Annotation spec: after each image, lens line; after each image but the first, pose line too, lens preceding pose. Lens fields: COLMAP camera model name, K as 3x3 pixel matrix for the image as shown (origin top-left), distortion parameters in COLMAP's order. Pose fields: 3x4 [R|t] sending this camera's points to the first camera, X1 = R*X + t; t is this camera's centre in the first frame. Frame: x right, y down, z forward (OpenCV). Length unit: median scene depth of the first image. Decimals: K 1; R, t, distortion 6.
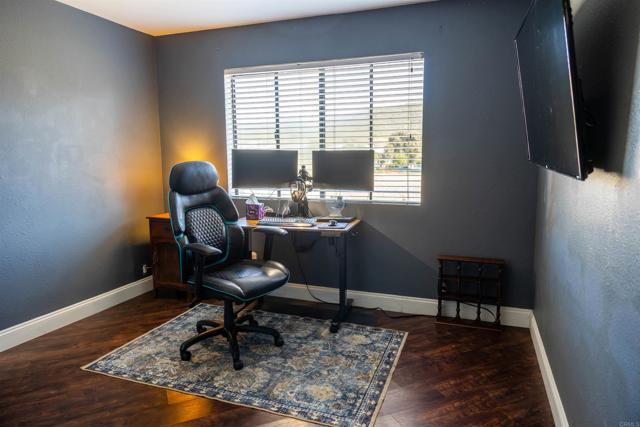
lens RADIAL K [[424.4, 0, 319.6], [0, 424.4, 212.8], [0, 0, 1]] dist [-0.005625, 0.012753]
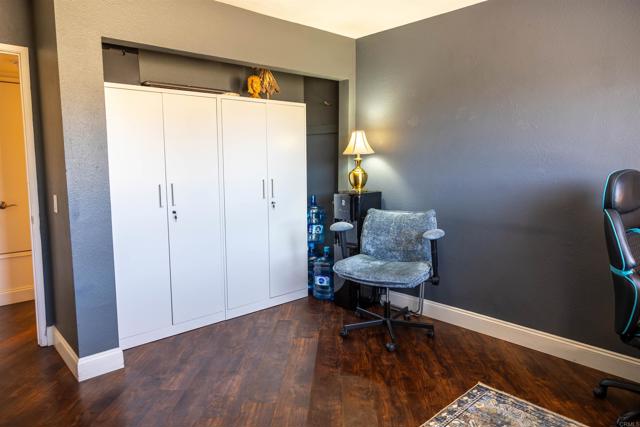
lens RADIAL K [[424.4, 0, 319.5], [0, 424.4, 212.5], [0, 0, 1]] dist [-0.005625, 0.012753]
pose [[-0.448646, 0.111099, -0.886777, 0.393426], [-0.120992, 0.975557, 0.183435, -0.134876], [0.885482, 0.189591, -0.424238, 0.998380]]
